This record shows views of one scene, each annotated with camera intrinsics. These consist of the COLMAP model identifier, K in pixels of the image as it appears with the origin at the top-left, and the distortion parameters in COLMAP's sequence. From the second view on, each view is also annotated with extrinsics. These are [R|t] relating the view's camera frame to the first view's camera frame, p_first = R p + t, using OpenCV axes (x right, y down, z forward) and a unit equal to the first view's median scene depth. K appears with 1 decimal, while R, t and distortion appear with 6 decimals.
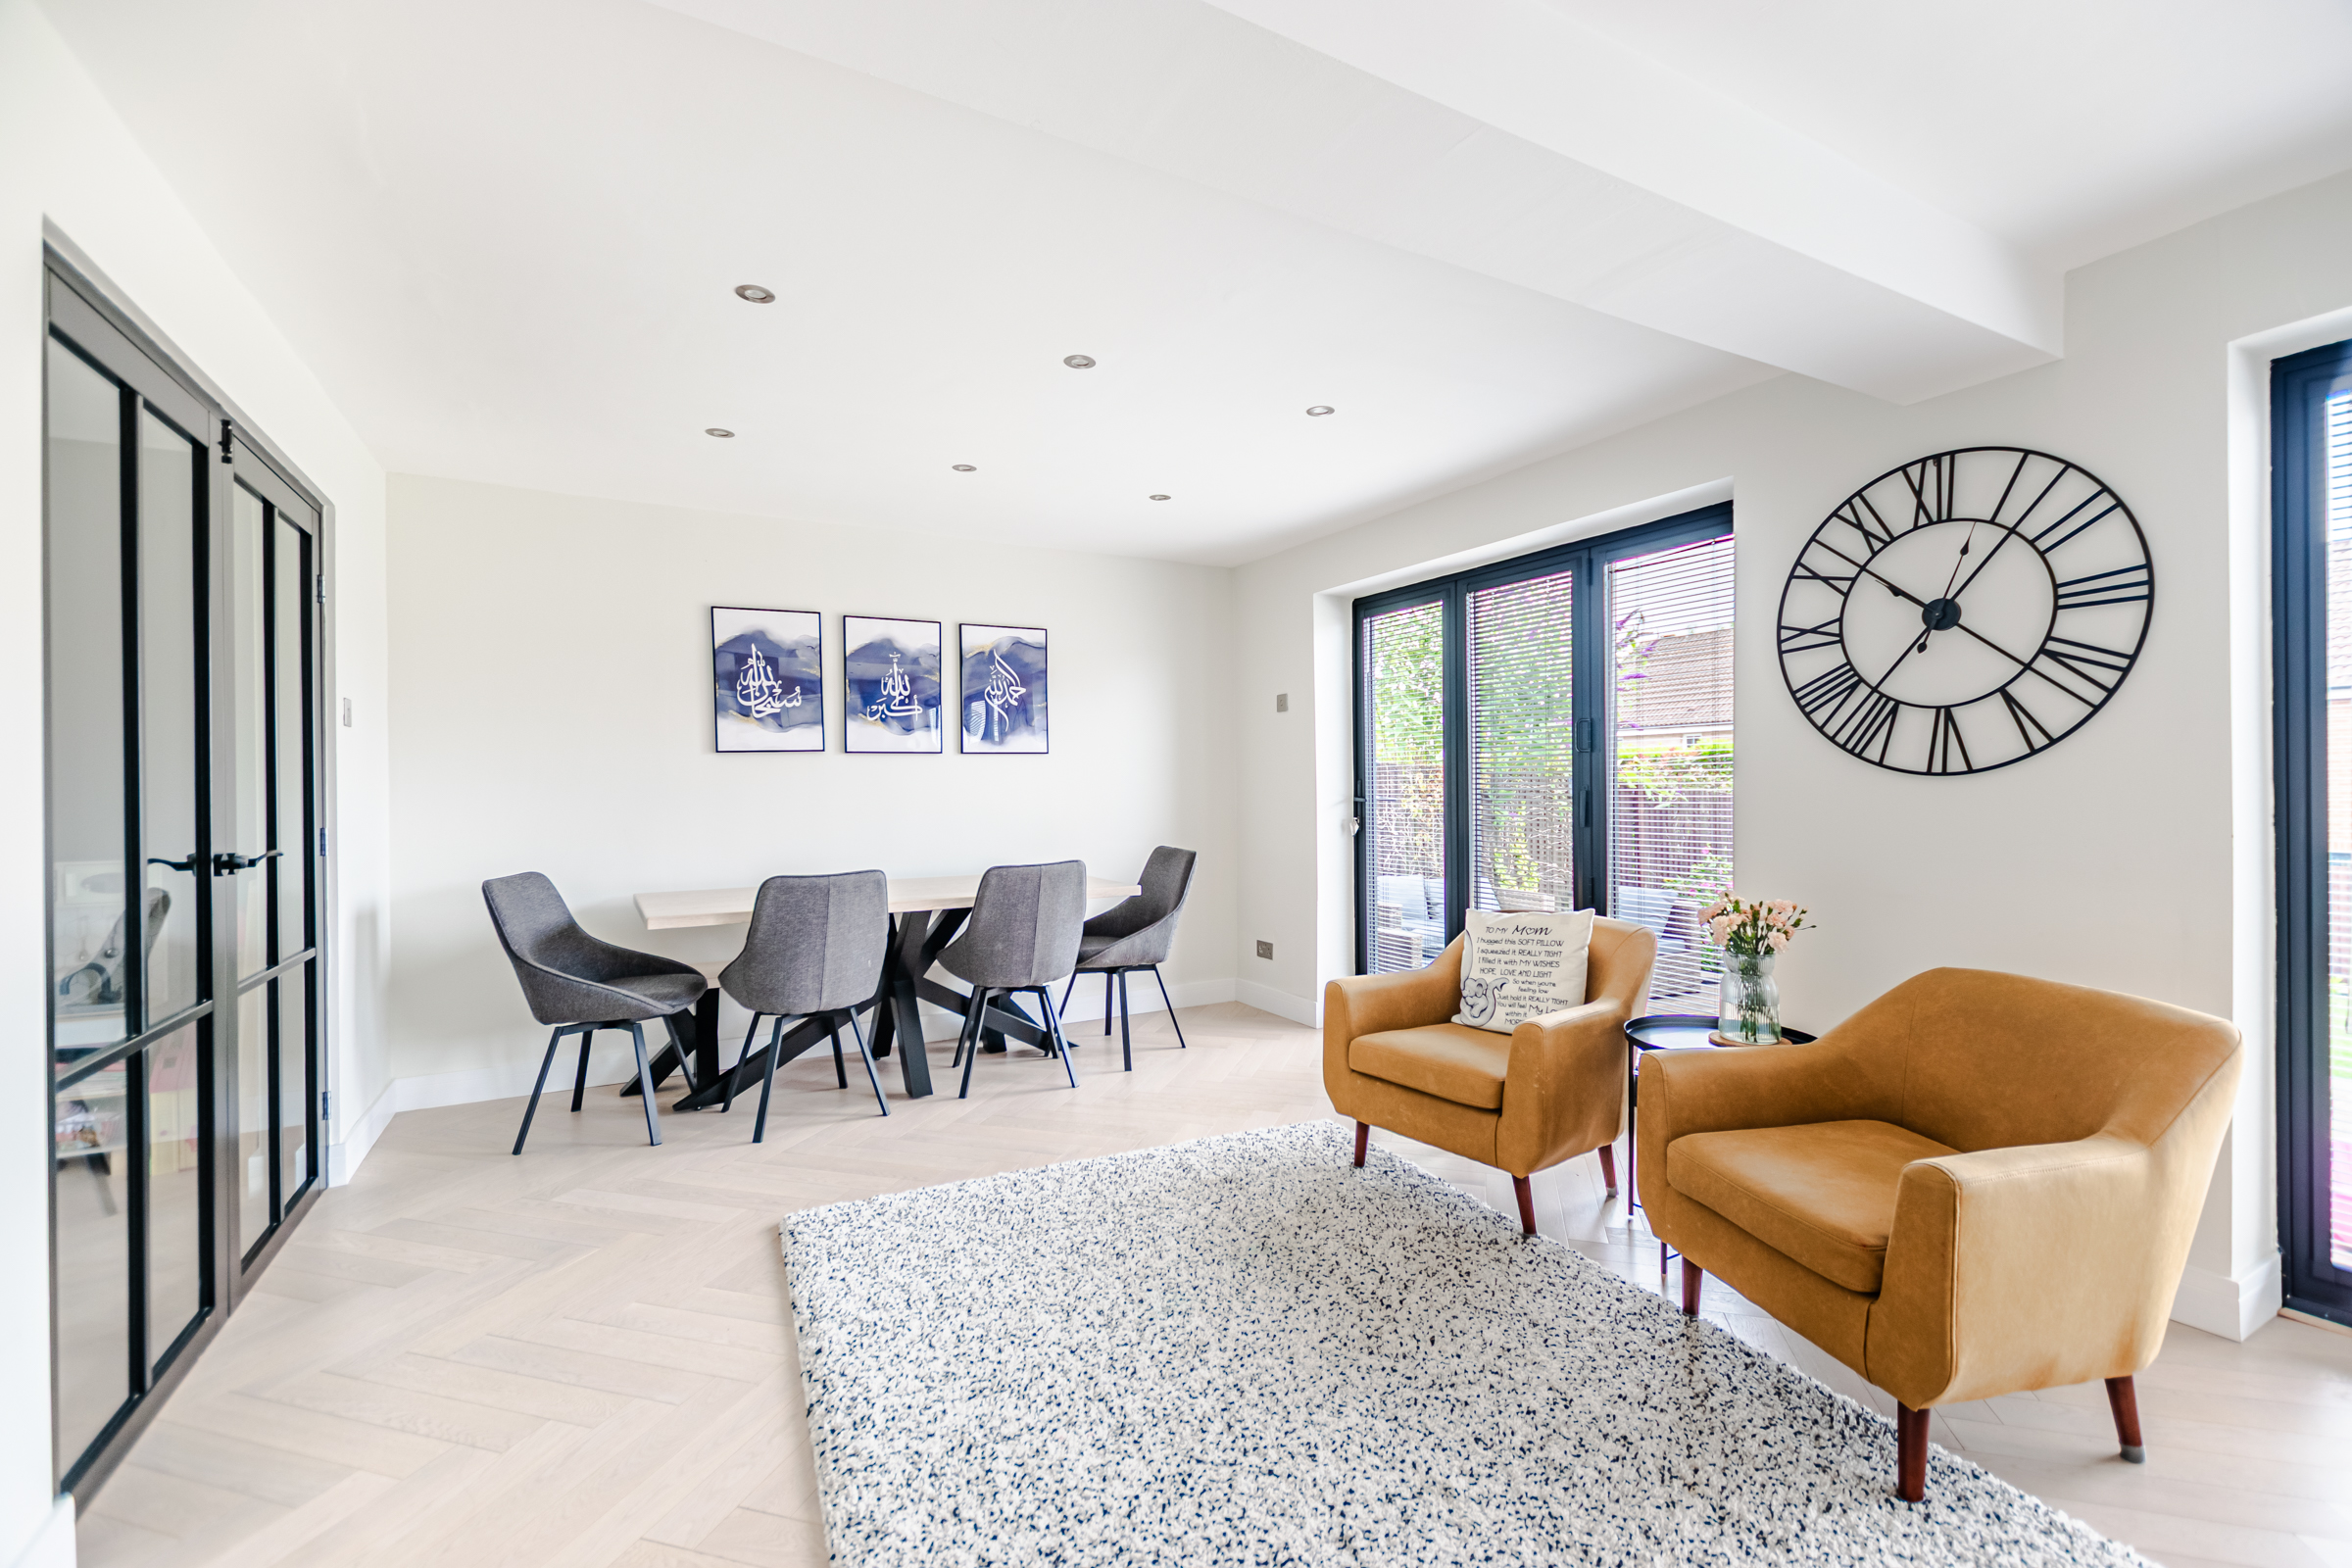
lens RADIAL K [[1010.5, 0, 1183.2], [0, 1010.5, 787.3], [0, 0, 1]] dist [0.010080, -0.005309]
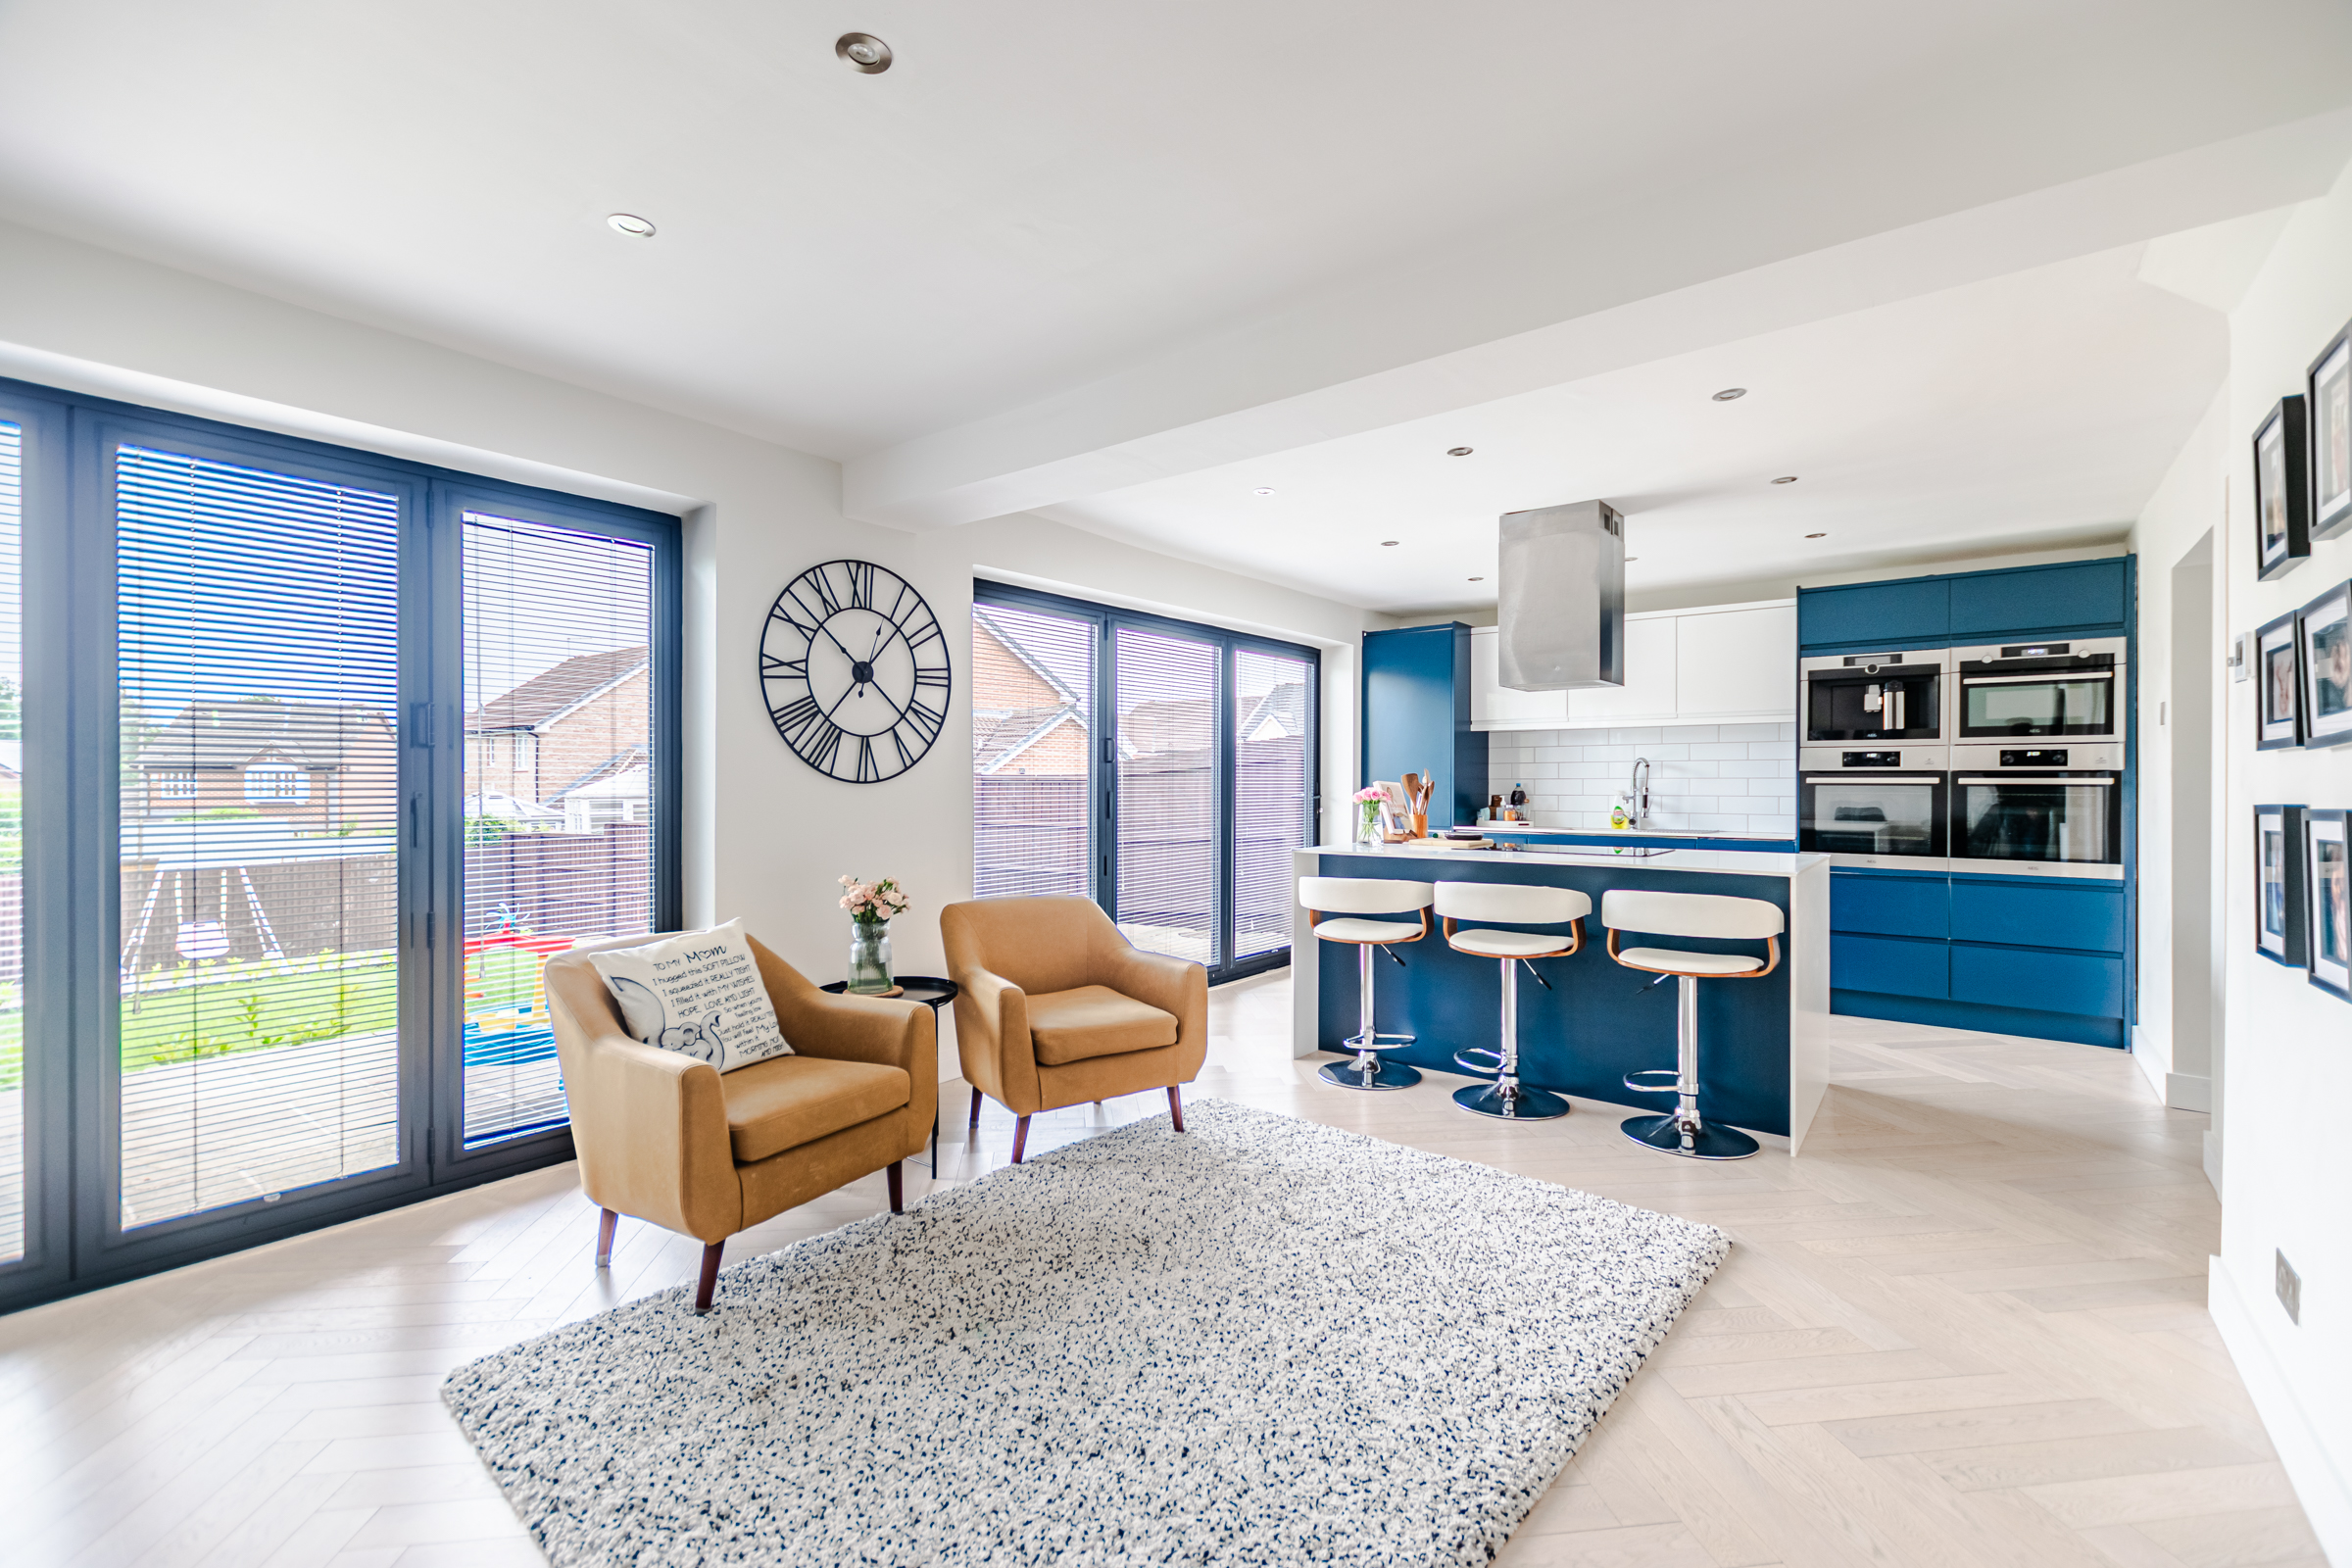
lens RADIAL K [[1010.5, 0, 1183.9], [0, 1010.5, 787.0], [0, 0, 1]] dist [0.010080, -0.005309]
pose [[-0.395905, 0.005491, 0.918275, -0.707357], [0.006791, 0.999972, -0.003051, 0.001232], [-0.918266, 0.005028, -0.395932, 1.069946]]
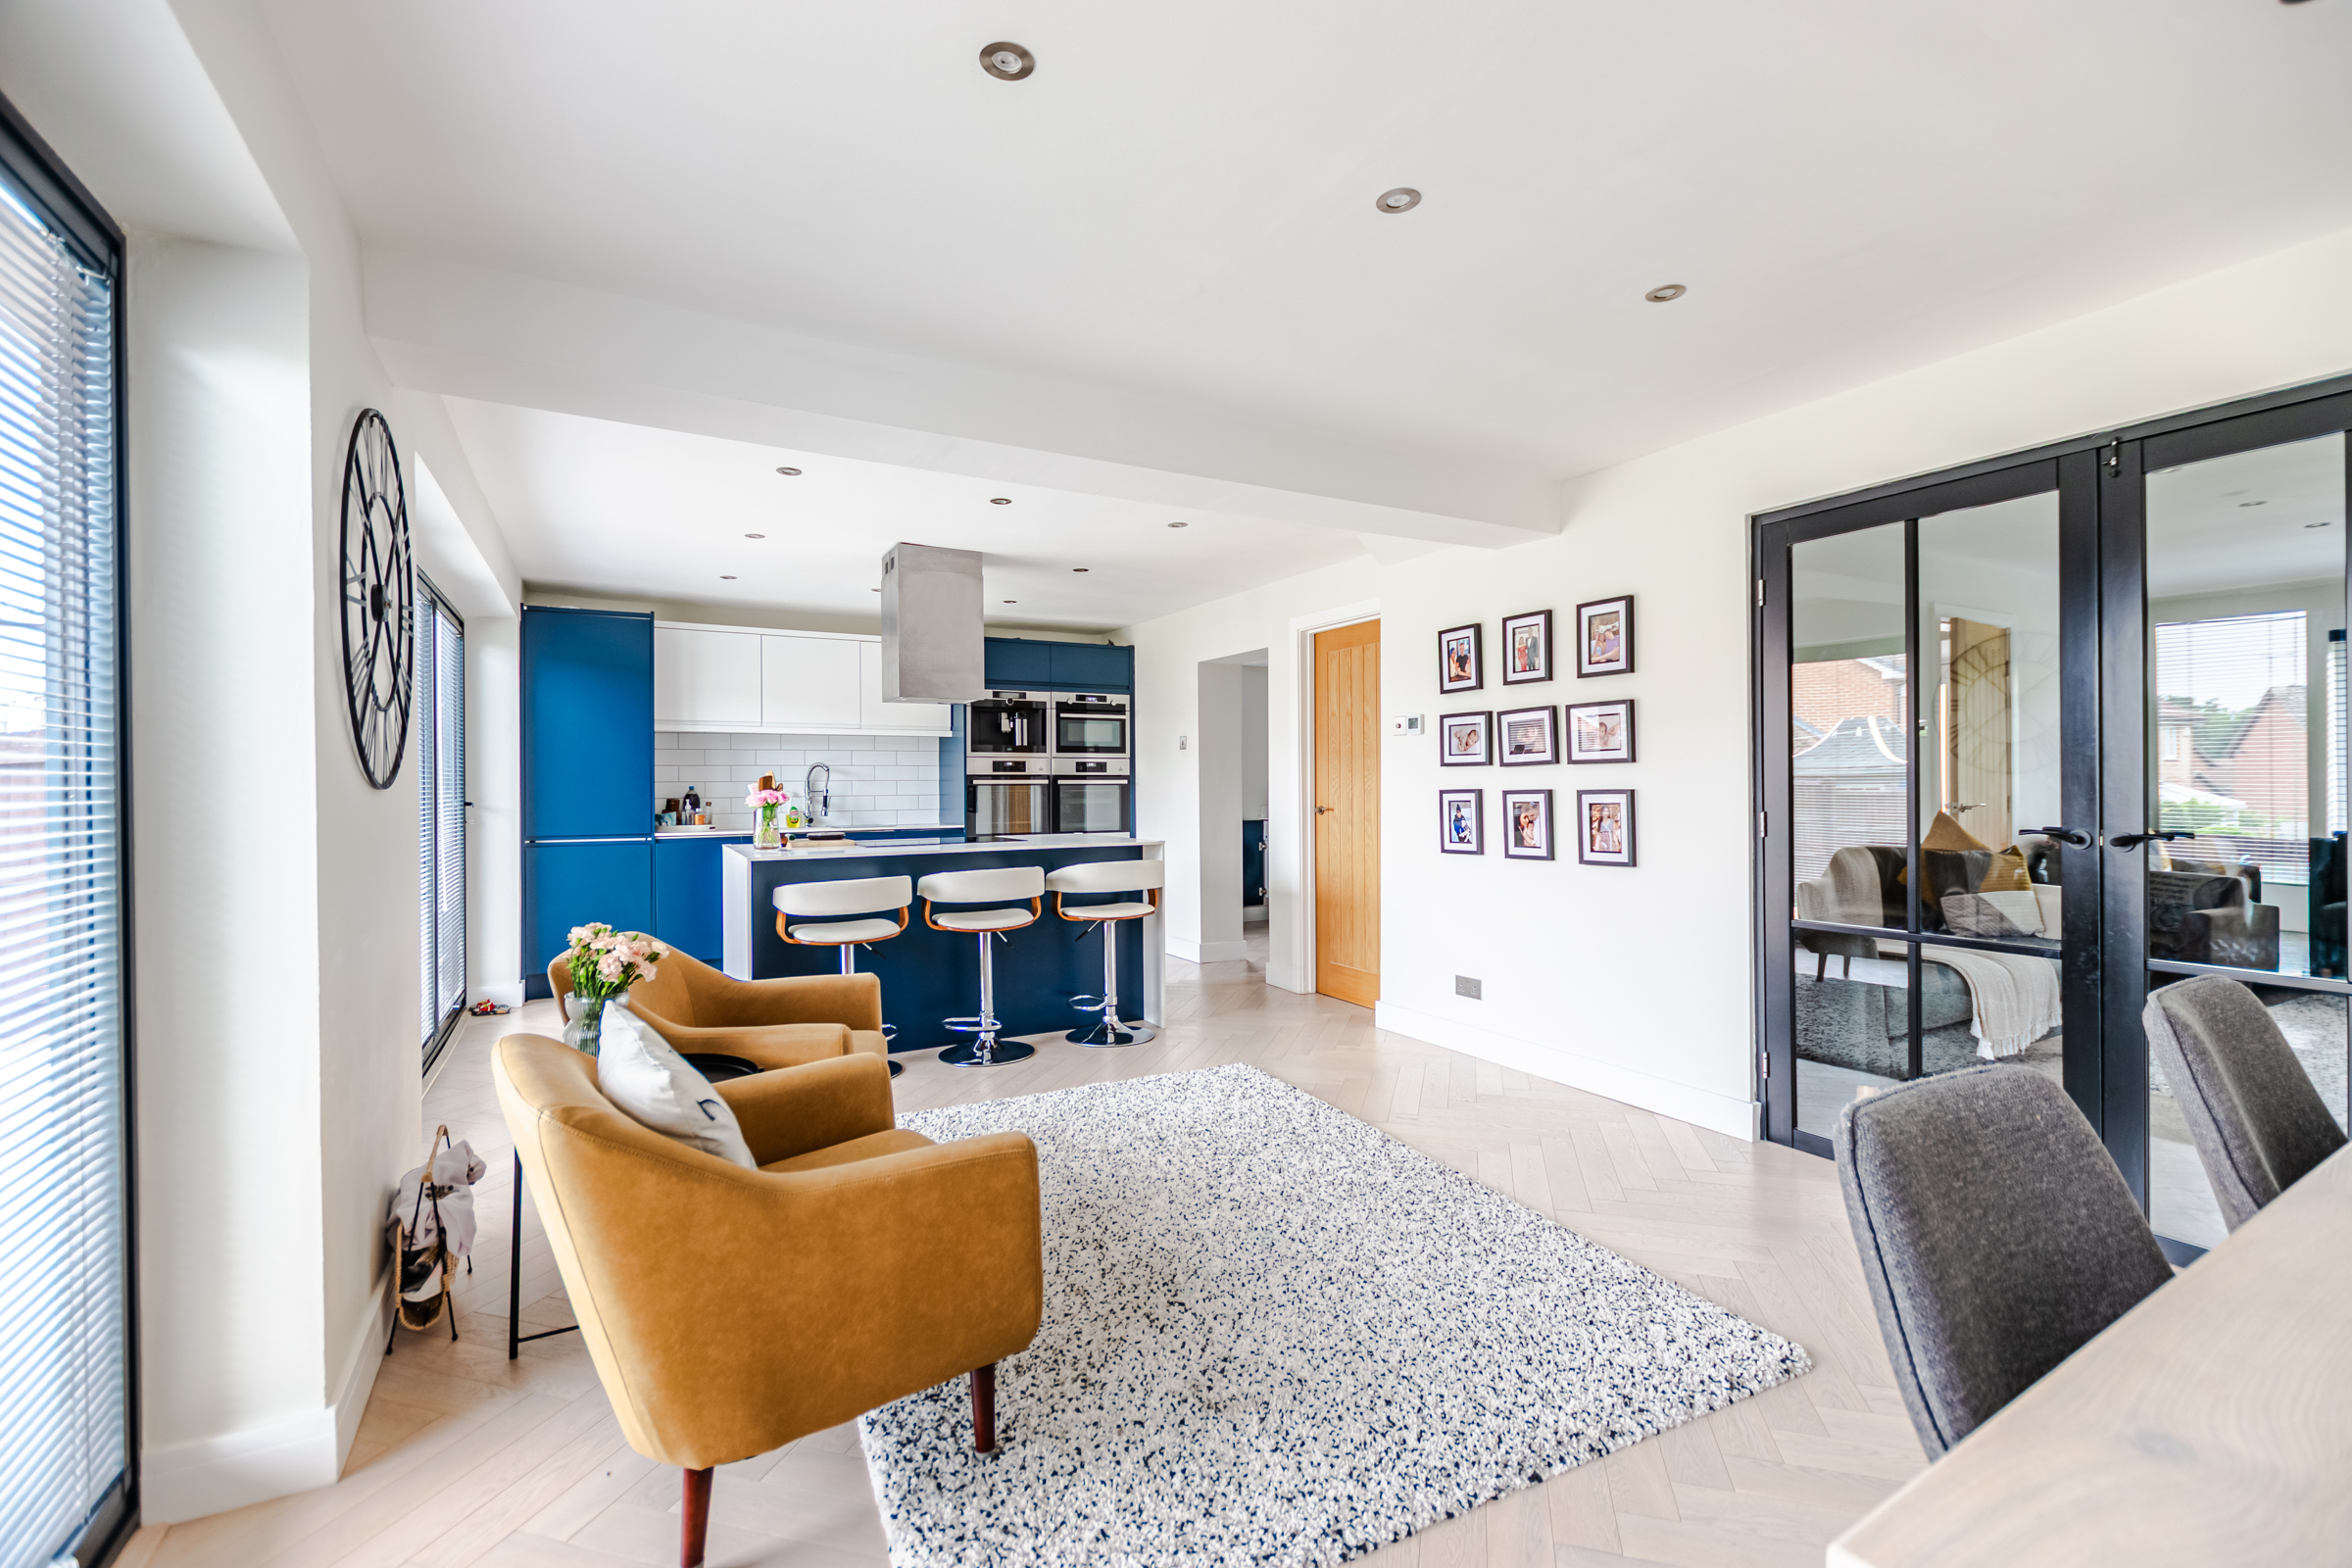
lens RADIAL K [[1010.5, 0, 1183.5], [0, 1010.5, 787.1], [0, 0, 1]] dist [0.010080, -0.005309]
pose [[-0.999834, 0.017118, -0.006263, 0.064495], [0.017066, 0.999819, 0.008363, -0.008322], [0.006405, 0.008254, -0.999945, 1.739795]]
